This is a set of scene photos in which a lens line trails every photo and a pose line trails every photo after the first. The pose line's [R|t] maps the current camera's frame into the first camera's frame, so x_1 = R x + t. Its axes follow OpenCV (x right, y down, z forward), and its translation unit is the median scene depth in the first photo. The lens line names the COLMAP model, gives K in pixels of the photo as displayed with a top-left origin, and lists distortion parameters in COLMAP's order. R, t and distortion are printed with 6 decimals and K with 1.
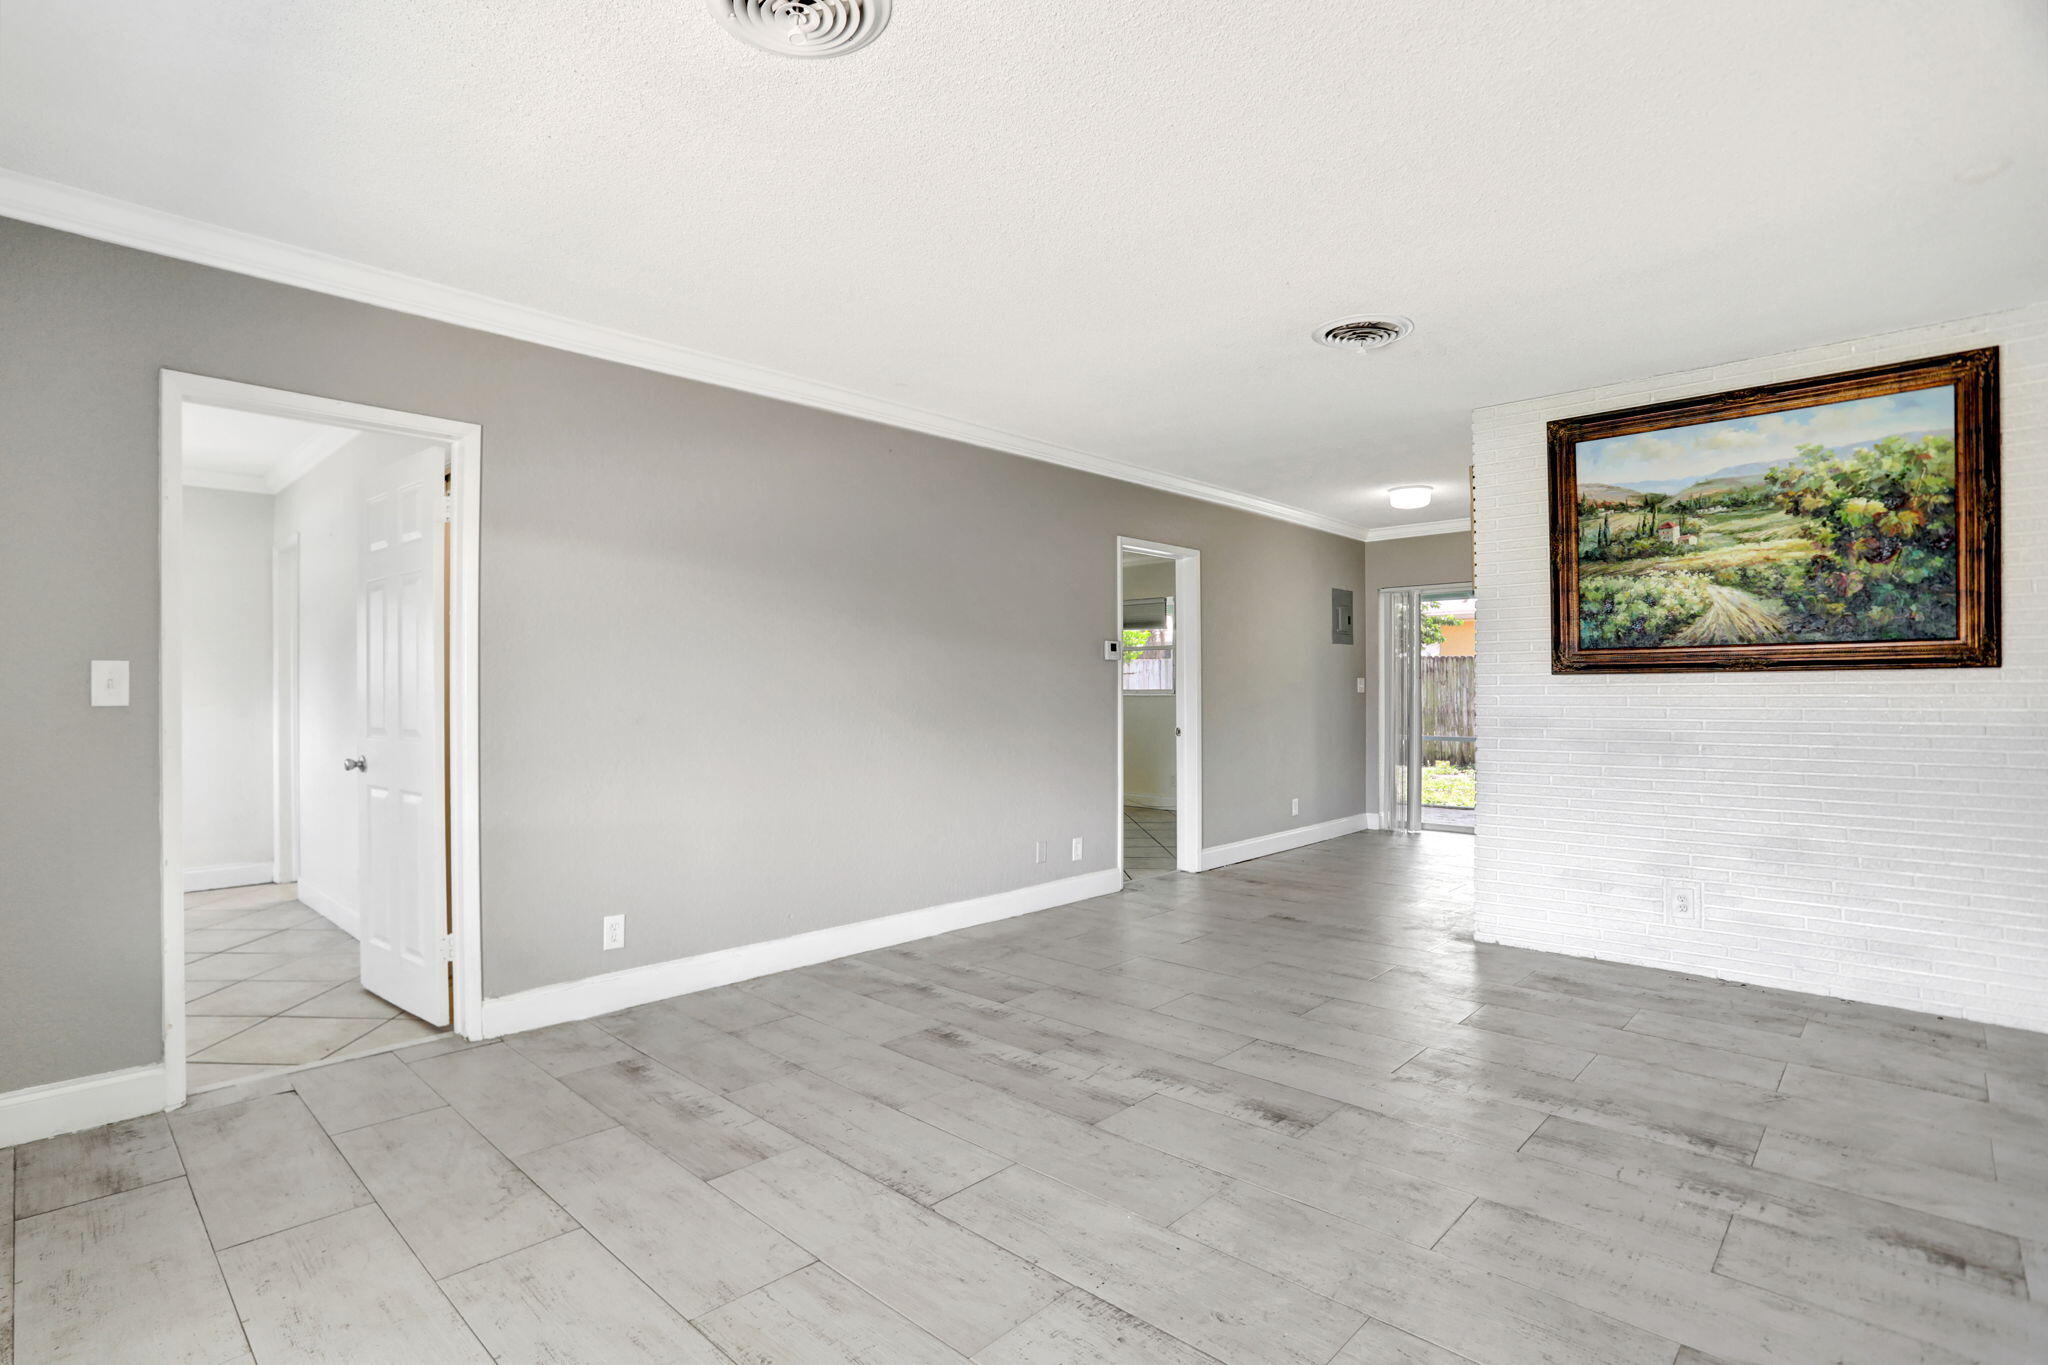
lens RADIAL K [[1004.0, 0, 1002.7], [0, 1004.0, 672.0], [0, 0, 1]] dist [-0.040440, 0.001791]
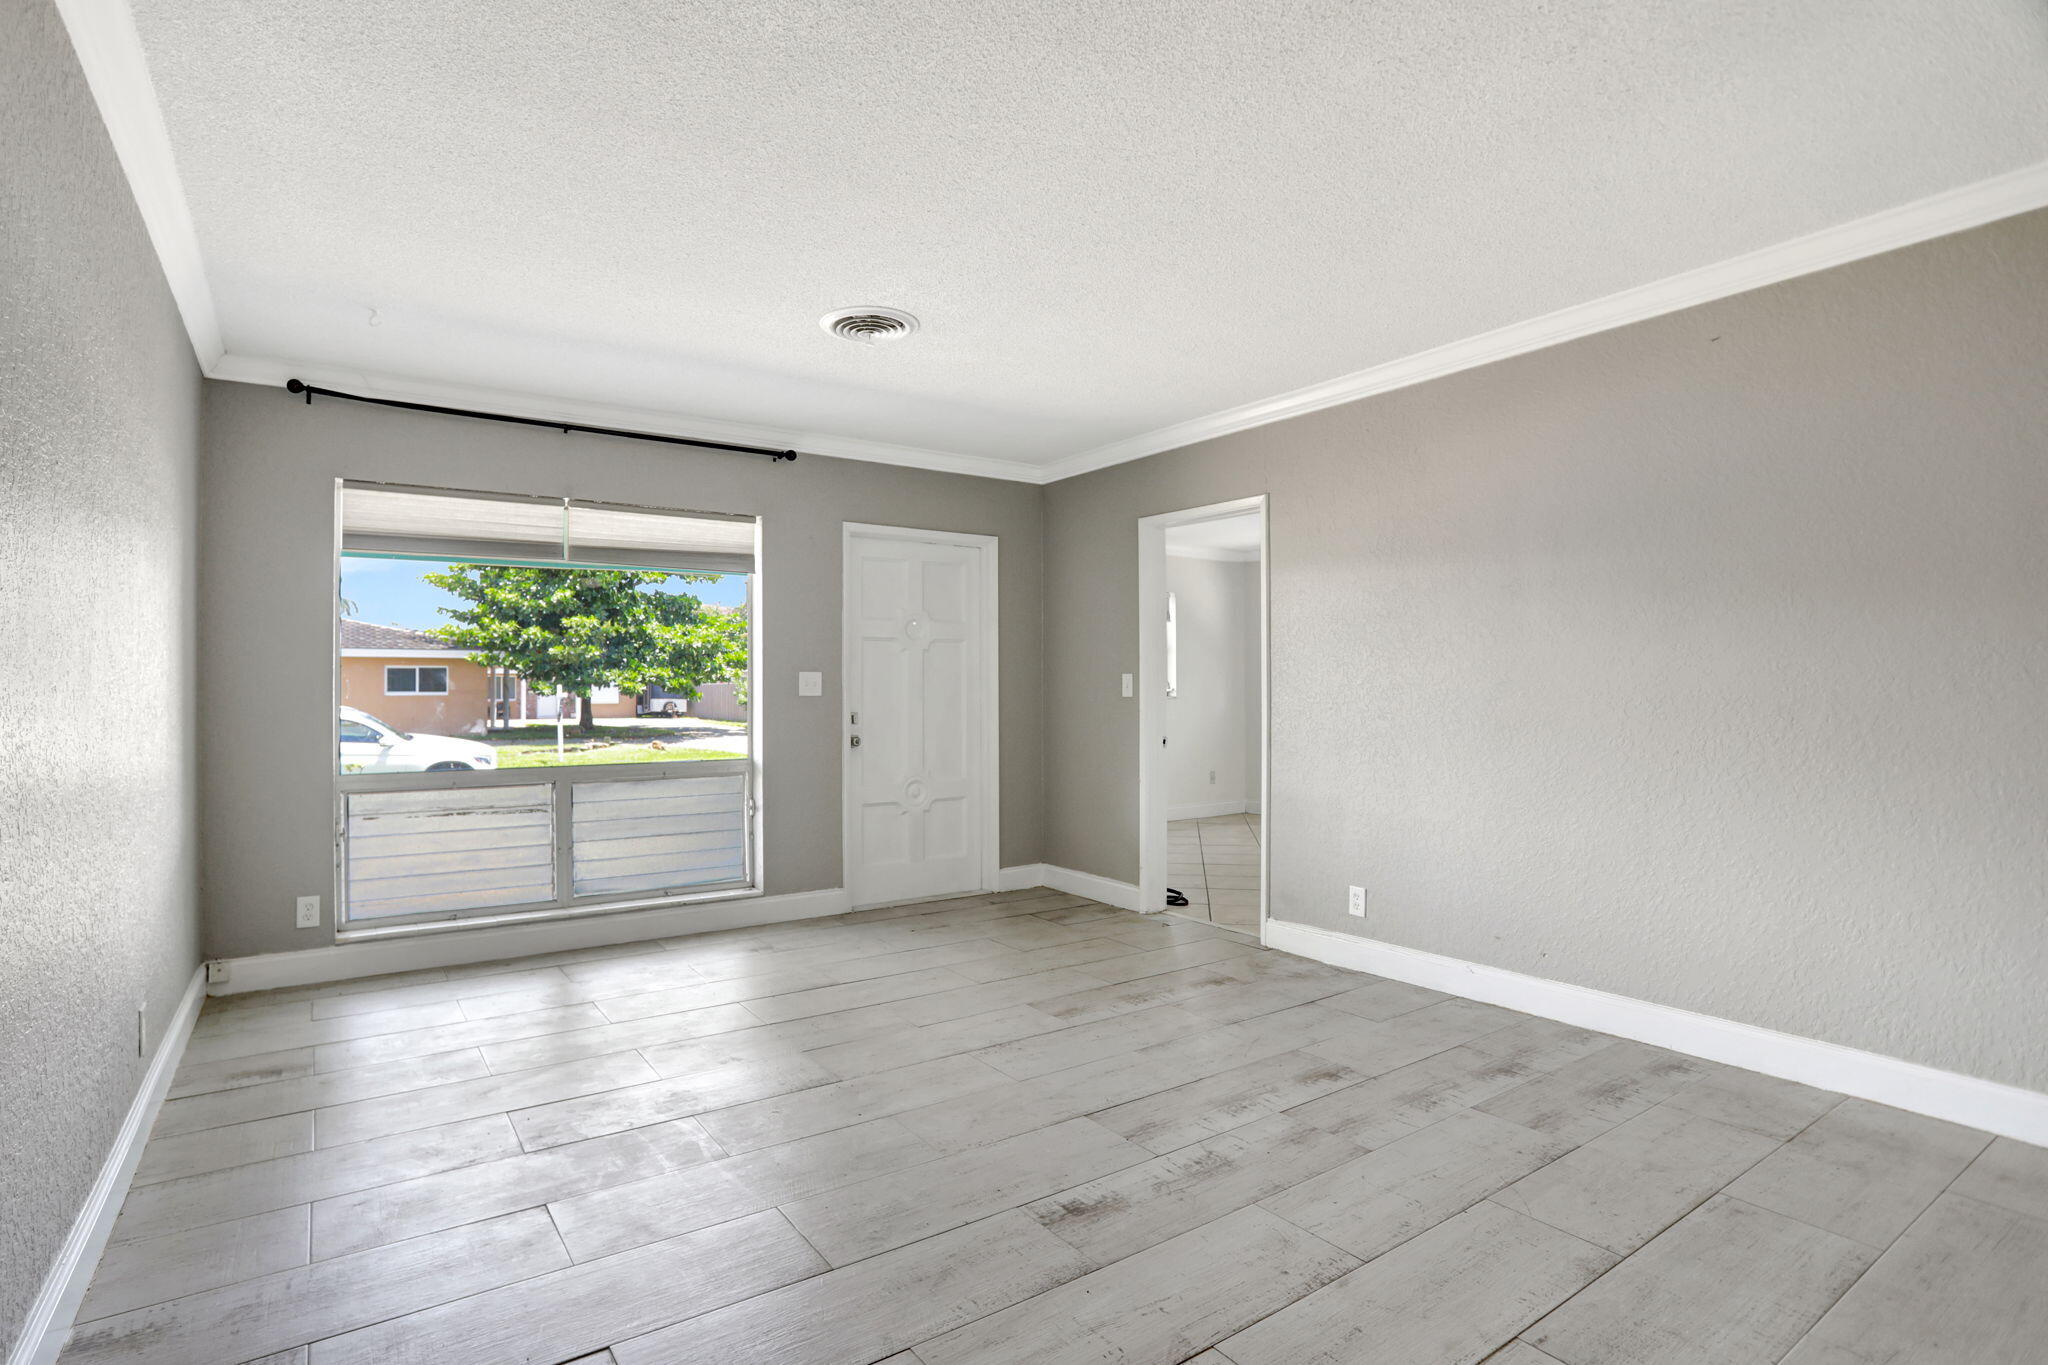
lens RADIAL K [[1004.0, 0, 1004.9], [0, 1004.0, 690.6], [0, 0, 1]] dist [-0.040440, 0.001791]
pose [[-0.178678, 0.003875, -0.983900, 0.867513], [0.013362, 0.999910, 0.001512, 0.012267], [0.983817, -0.012877, -0.178714, 0.866911]]
